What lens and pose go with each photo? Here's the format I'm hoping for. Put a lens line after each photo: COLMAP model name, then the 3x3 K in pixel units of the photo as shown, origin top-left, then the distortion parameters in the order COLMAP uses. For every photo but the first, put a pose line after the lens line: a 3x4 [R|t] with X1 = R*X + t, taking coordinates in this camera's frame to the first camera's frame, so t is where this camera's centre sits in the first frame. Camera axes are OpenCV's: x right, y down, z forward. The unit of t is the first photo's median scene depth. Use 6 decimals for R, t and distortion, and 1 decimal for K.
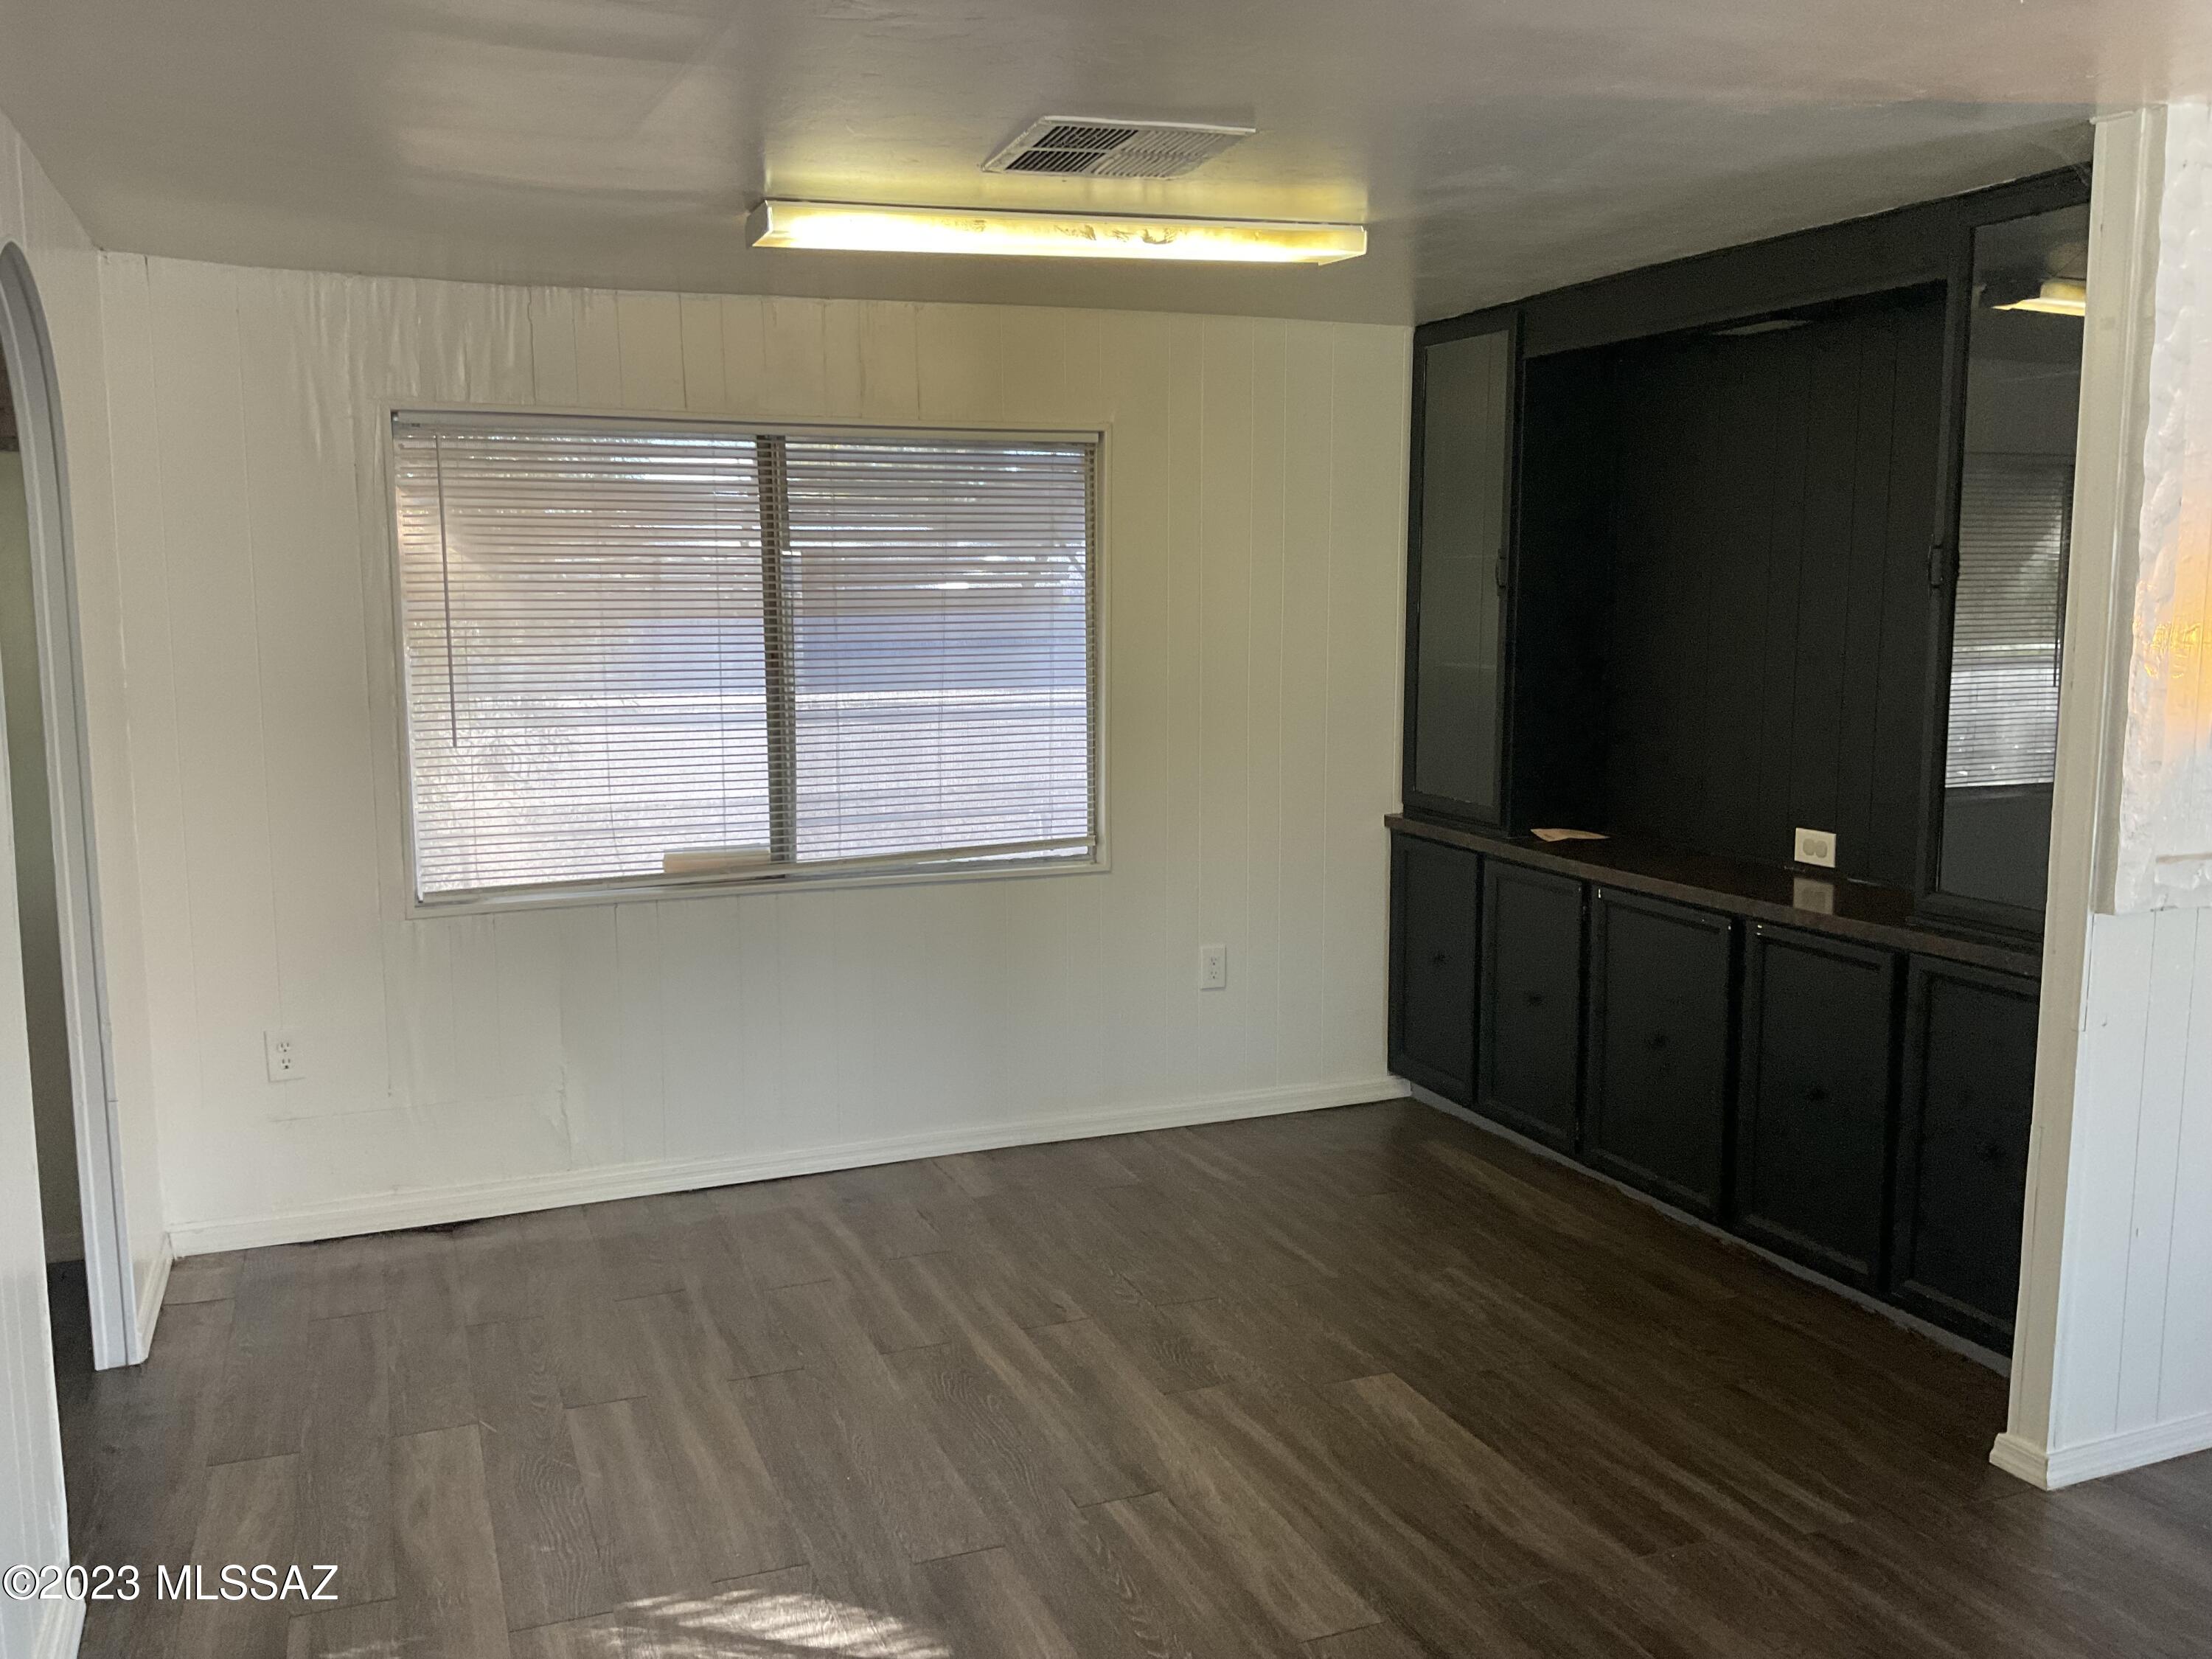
lens RADIAL K [[1841.9, 0, 1106.0], [0, 1841.9, 829.5], [0, 0, 1]] dist [0.115675, -0.168342]
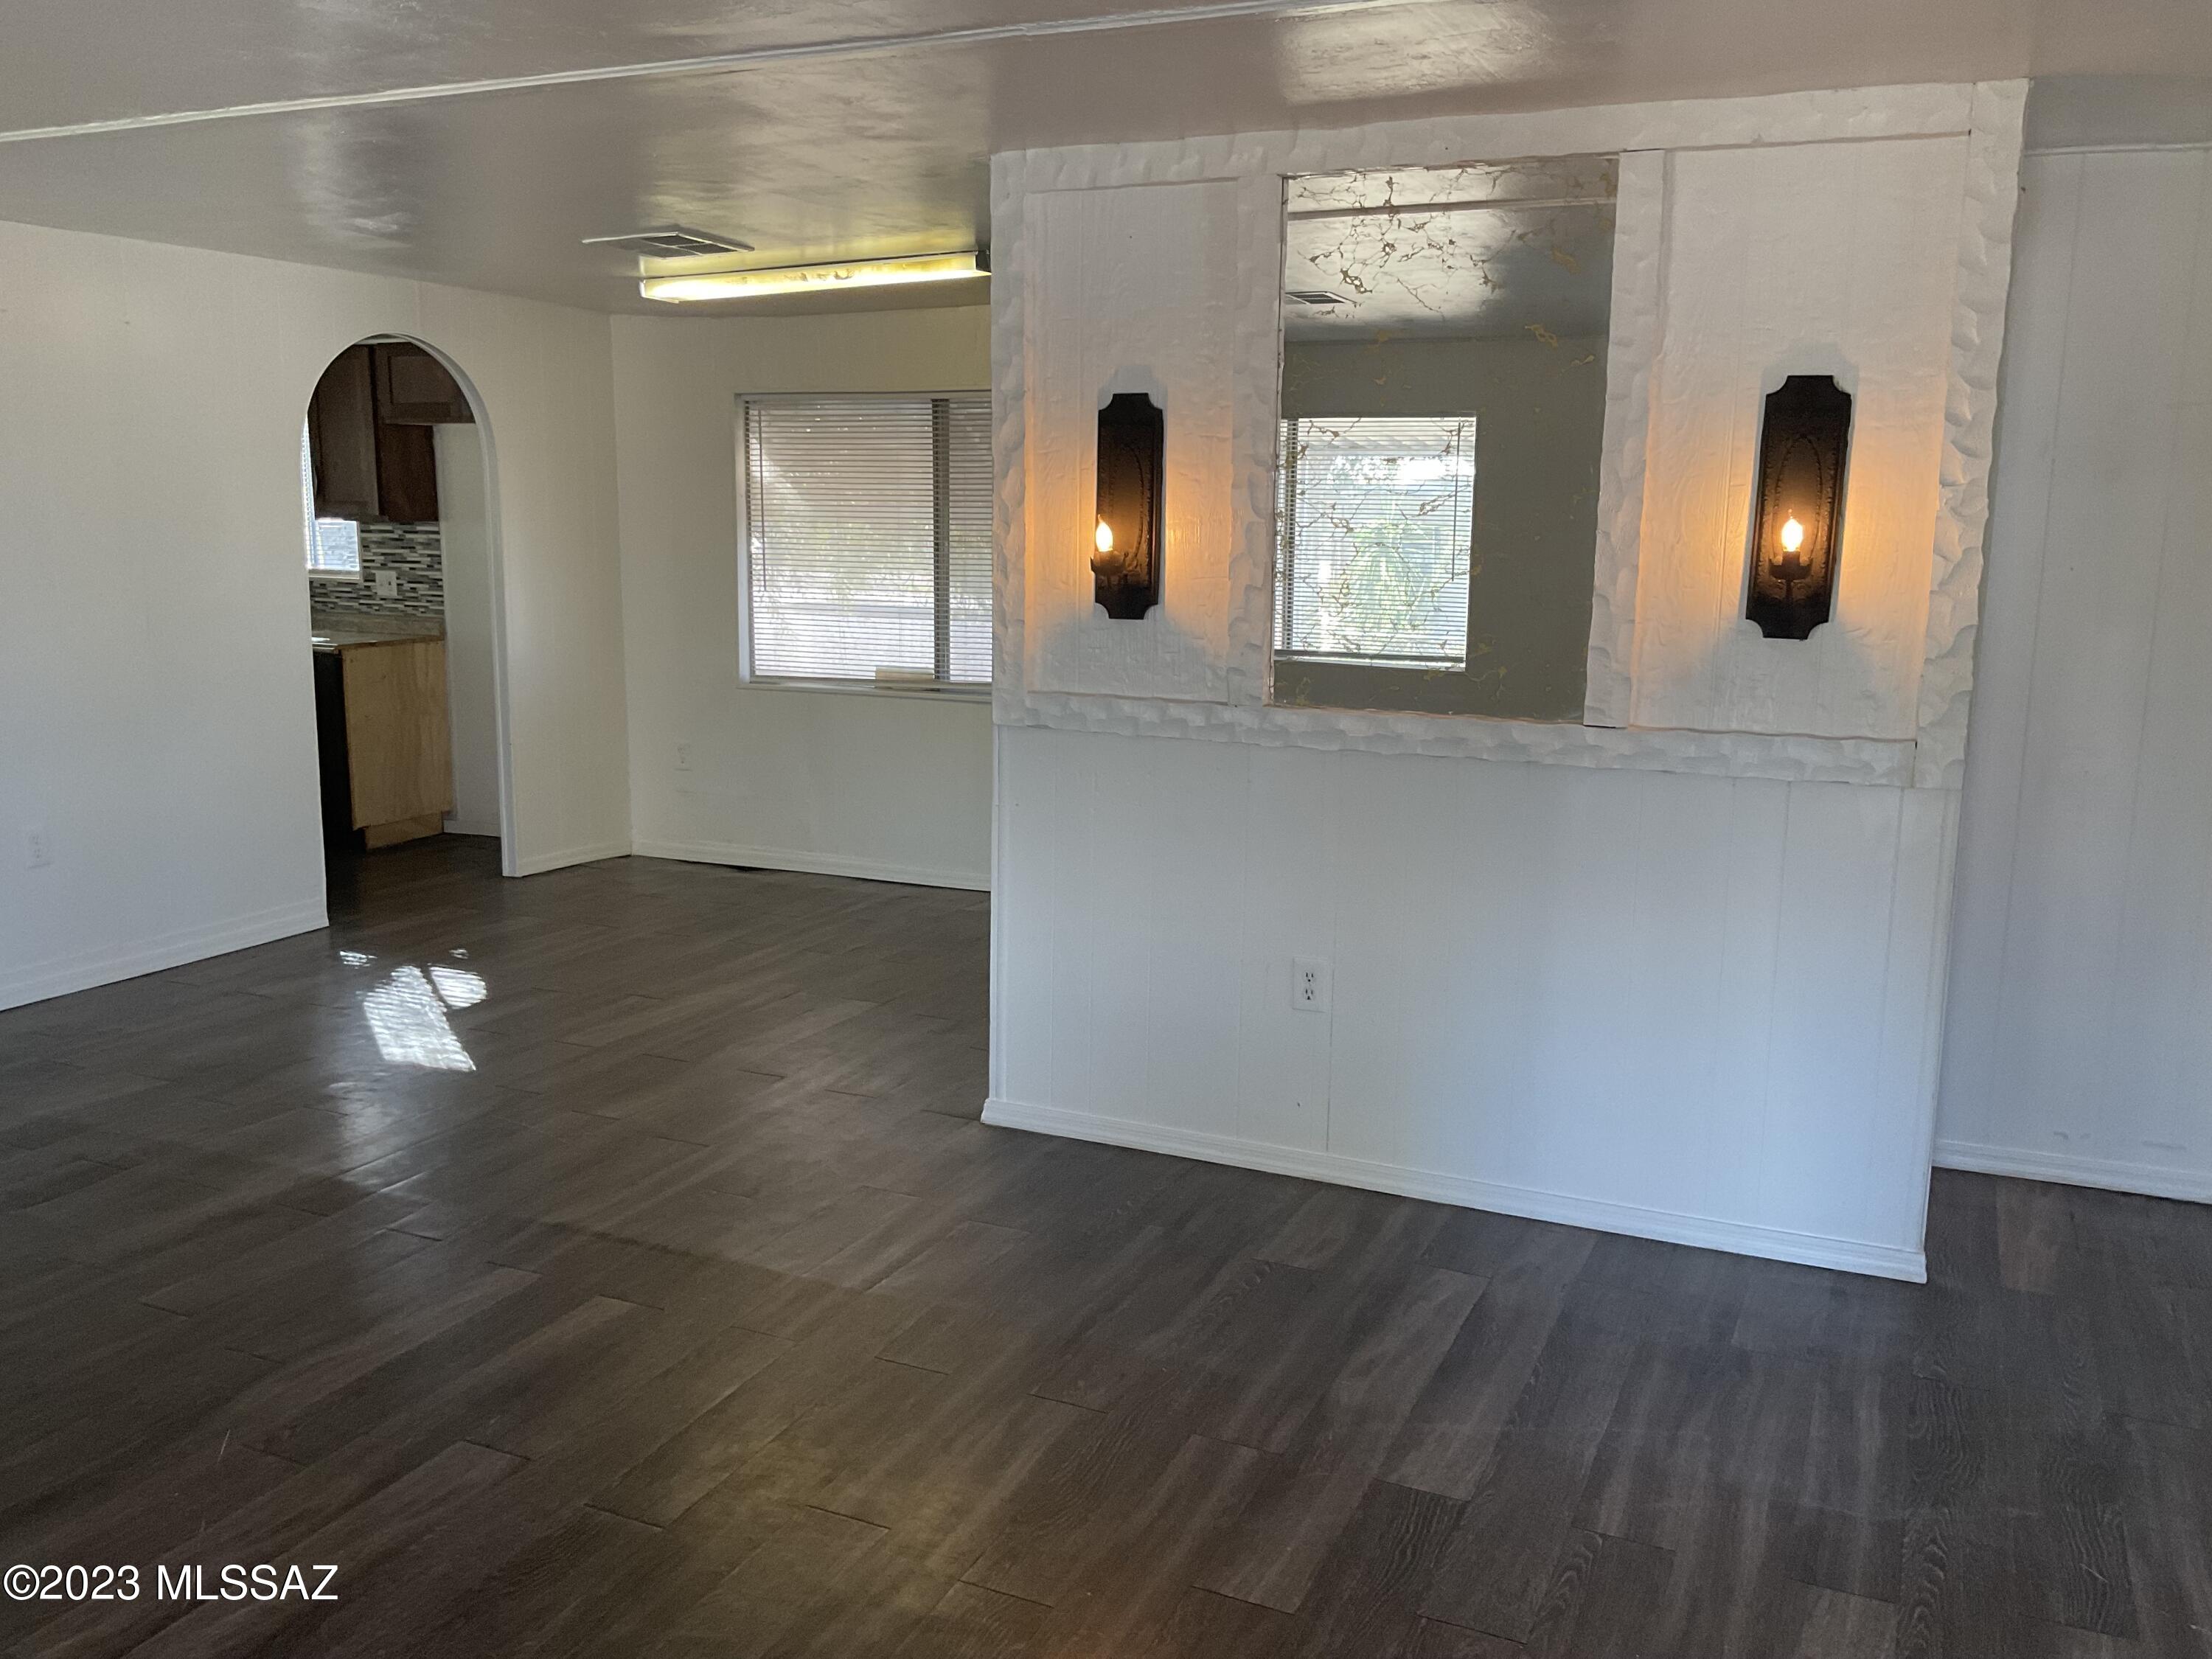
lens RADIAL K [[1831.7, 0, 1106.0], [0, 1831.7, 829.5], [0, 0, 1]] dist [0.141804, -0.388809]
pose [[0.689096, 0.134266, -0.712123, 1.133179], [-0.110732, 0.990655, 0.079630, 0.003940], [0.716160, 0.023982, 0.697524, 0.044837]]
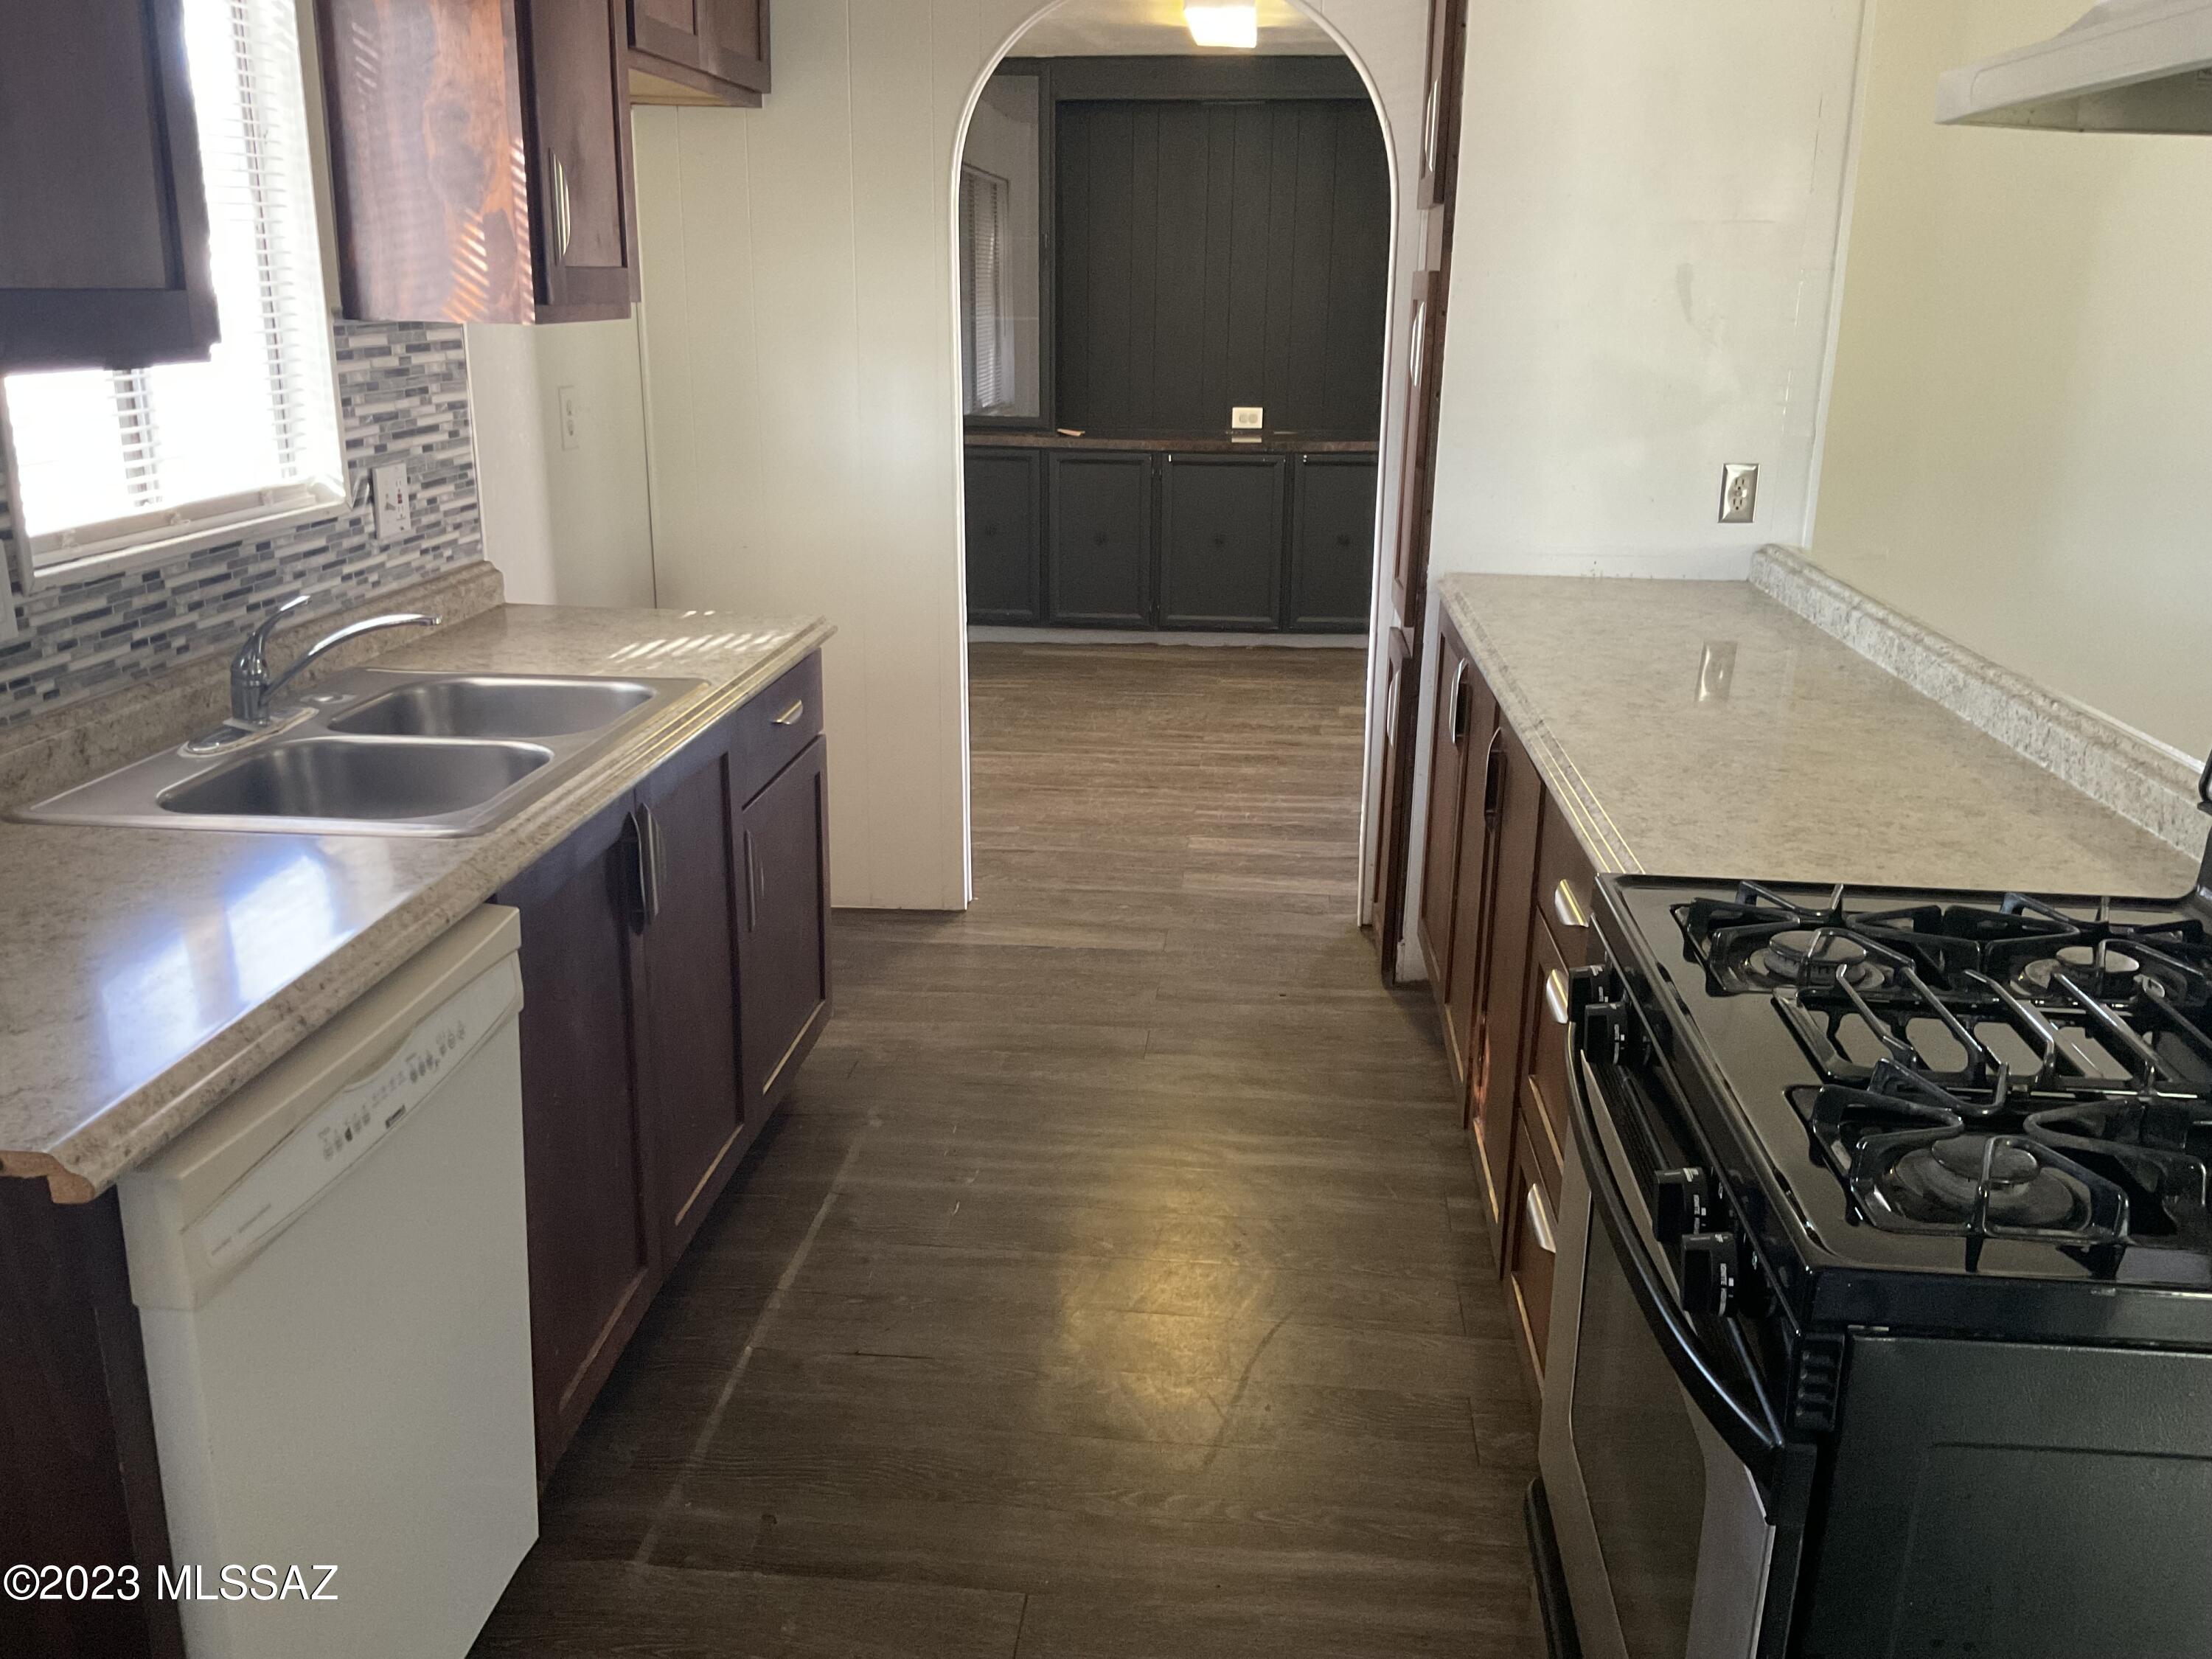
lens RADIAL K [[1841.9, 0, 1106.0], [0, 1841.9, 829.5], [0, 0, 1]] dist [0.115675, -0.168342]
pose [[0.461076, -0.249083, 0.851685, -1.271988], [0.105815, 0.968380, 0.225926, -0.023437], [-0.881029, -0.014048, 0.472853, 0.282433]]
